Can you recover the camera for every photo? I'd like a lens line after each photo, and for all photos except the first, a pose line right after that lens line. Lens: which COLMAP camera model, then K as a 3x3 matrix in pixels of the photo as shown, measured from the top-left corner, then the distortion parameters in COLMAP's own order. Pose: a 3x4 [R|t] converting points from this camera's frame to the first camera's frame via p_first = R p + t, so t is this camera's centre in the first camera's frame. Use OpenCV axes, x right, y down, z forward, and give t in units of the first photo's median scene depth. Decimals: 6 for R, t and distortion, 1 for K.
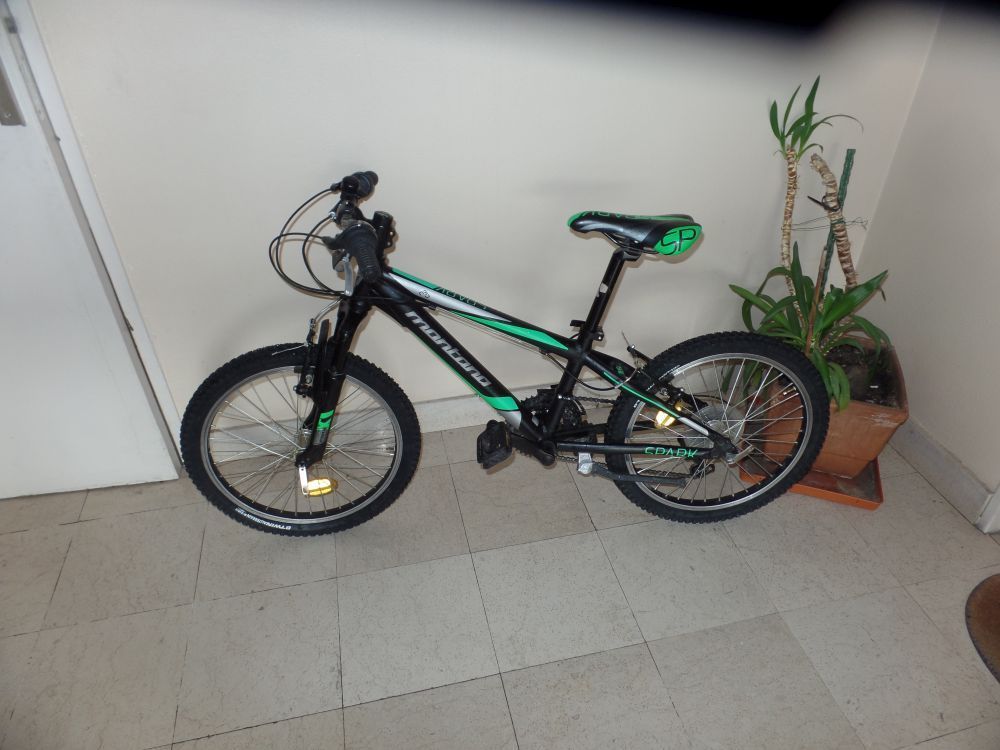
lens RADIAL K [[685.3, 0, 498.3], [0, 685.3, 375.9], [0, 0, 1]] dist [-0.006716, -0.010104]
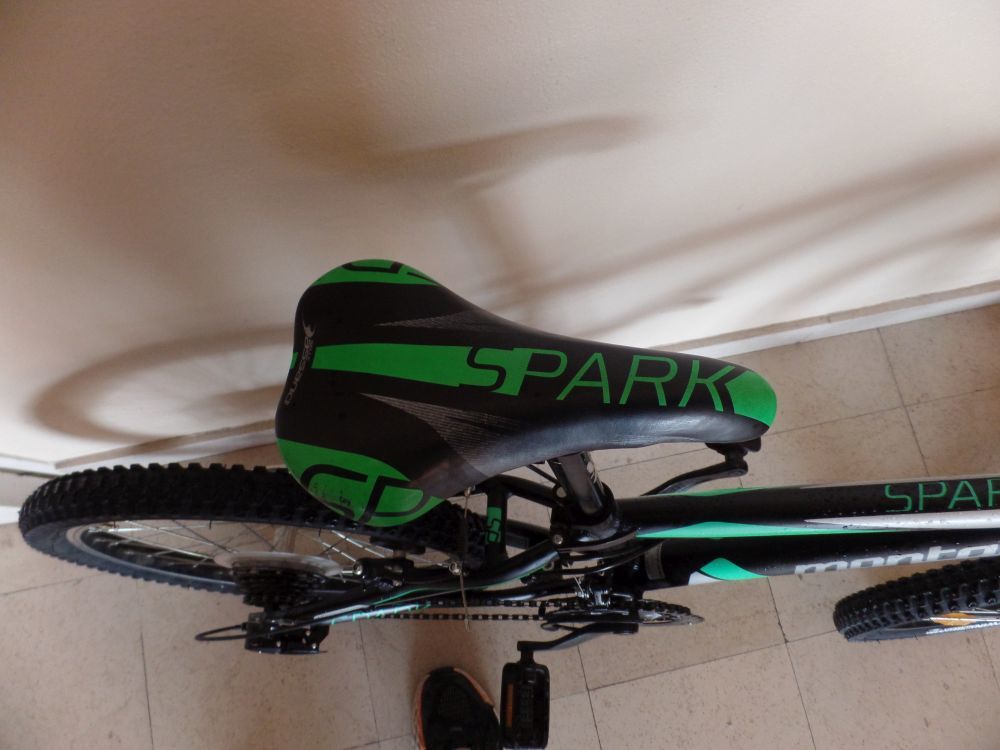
lens RADIAL K [[685.3, 0, 500.9], [0, 685.3, 376.3], [0, 0, 1]] dist [-0.006716, -0.010104]
pose [[0.998592, 0.027270, 0.045512, -0.165940], [-0.050290, 0.759865, 0.648132, -0.382408], [-0.016909, -0.649508, 0.760167, 0.759807]]
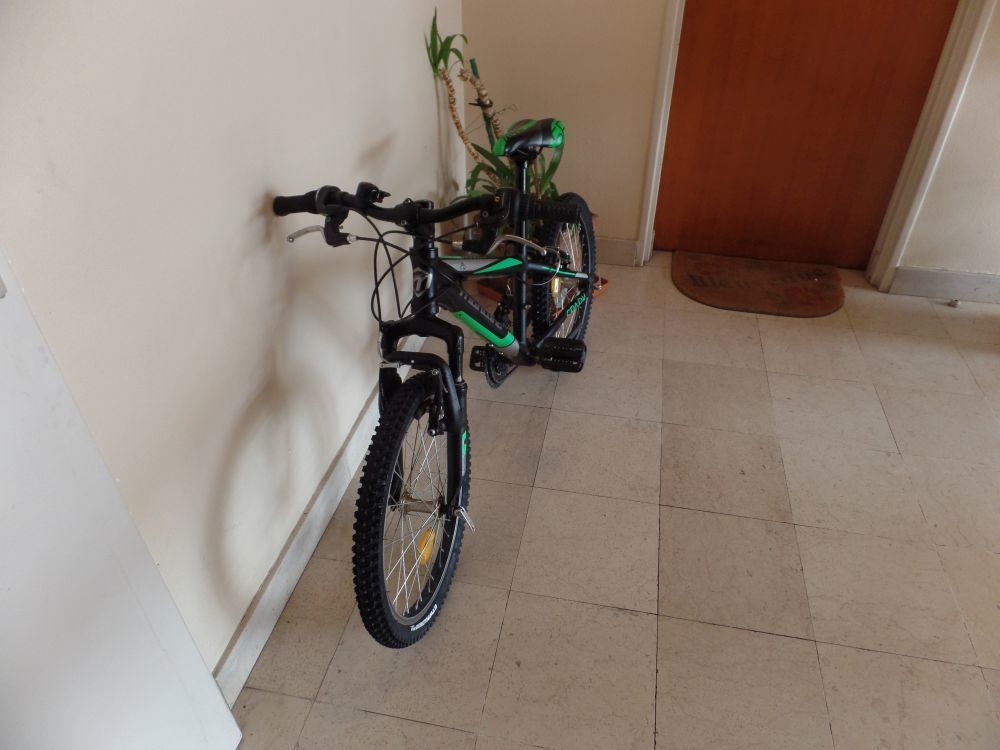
lens RADIAL K [[685.3, 0, 501.7], [0, 685.3, 382.9], [0, 0, 1]] dist [-0.006716, -0.010104]
pose [[0.409755, -0.550834, 0.727106, -0.787807], [0.540209, 0.788818, 0.293155, -0.216076], [-0.735034, 0.272668, 0.620788, 0.358871]]
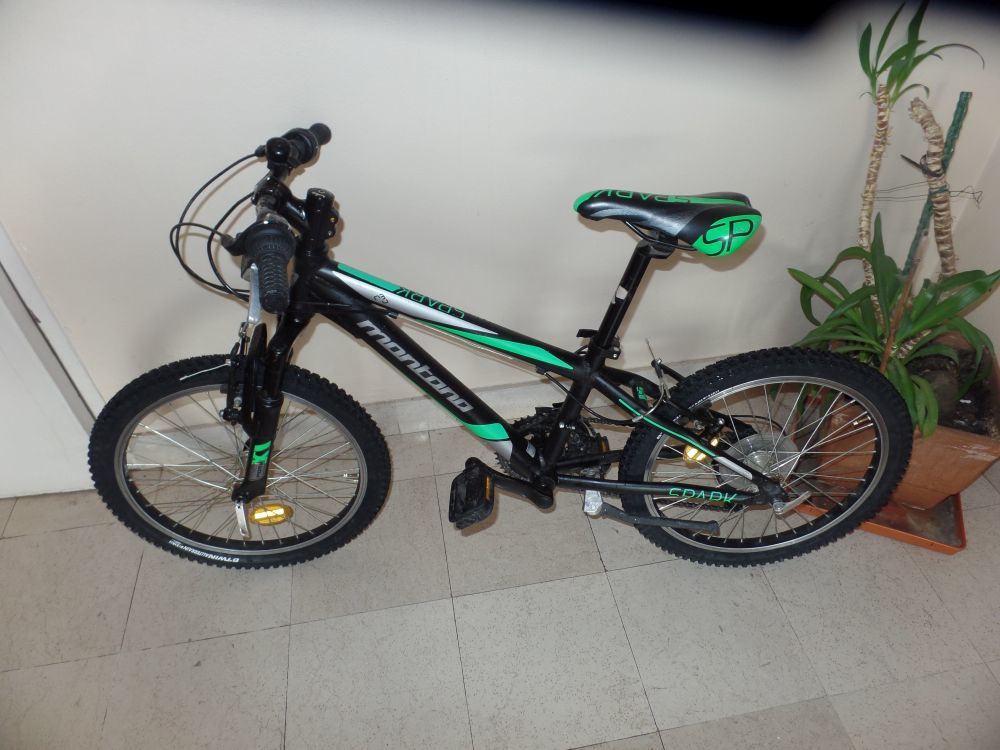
lens RADIAL K [[685.3, 0, 499.1], [0, 685.3, 374.6], [0, 0, 1]] dist [-0.006716, -0.010104]
pose [[0.998791, 0.021812, -0.044048, 0.050503], [-0.016632, 0.993259, 0.114719, -0.112371], [0.046253, -0.113847, 0.992421, 0.224089]]
